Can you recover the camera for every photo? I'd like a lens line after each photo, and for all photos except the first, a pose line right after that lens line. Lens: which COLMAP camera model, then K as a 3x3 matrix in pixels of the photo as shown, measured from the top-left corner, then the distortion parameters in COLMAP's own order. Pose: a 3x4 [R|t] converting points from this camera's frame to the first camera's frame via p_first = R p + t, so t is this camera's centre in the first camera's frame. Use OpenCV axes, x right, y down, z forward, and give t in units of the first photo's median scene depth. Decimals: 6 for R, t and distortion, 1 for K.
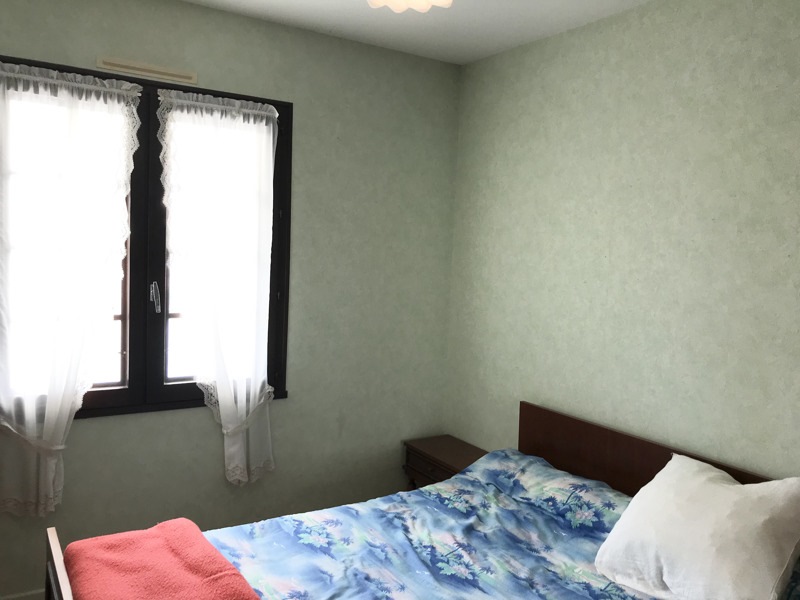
lens RADIAL K [[653.4, 0, 400.0], [0, 653.4, 300.0], [0, 0, 1]] dist [-0.000631, -0.000697]
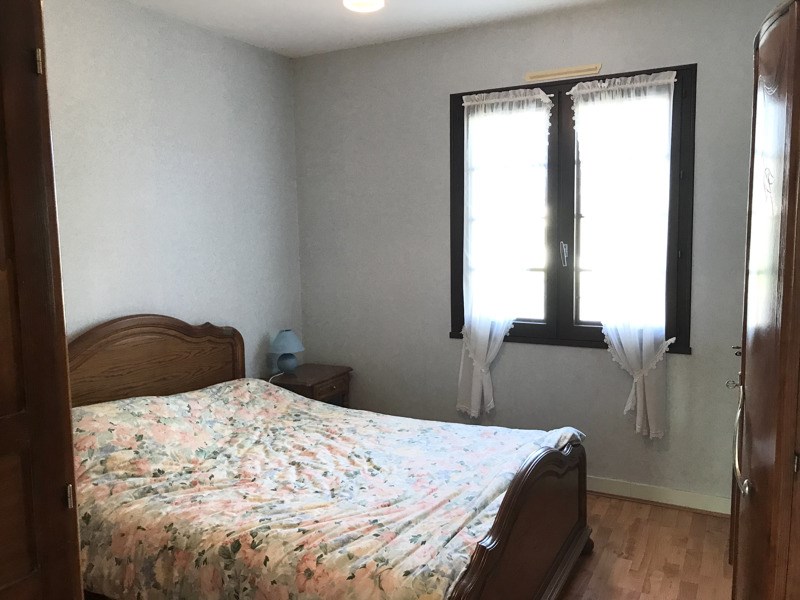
lens RADIAL K [[653.4, 0, 400.0], [0, 653.4, 300.0], [0, 0, 1]] dist [-0.000631, -0.000697]
pose [[0.479587, 0.041673, -0.876505, 0.568774], [-0.035907, 0.998967, 0.027848, 0.059878], [0.876760, 0.018117, 0.480587, 0.121941]]
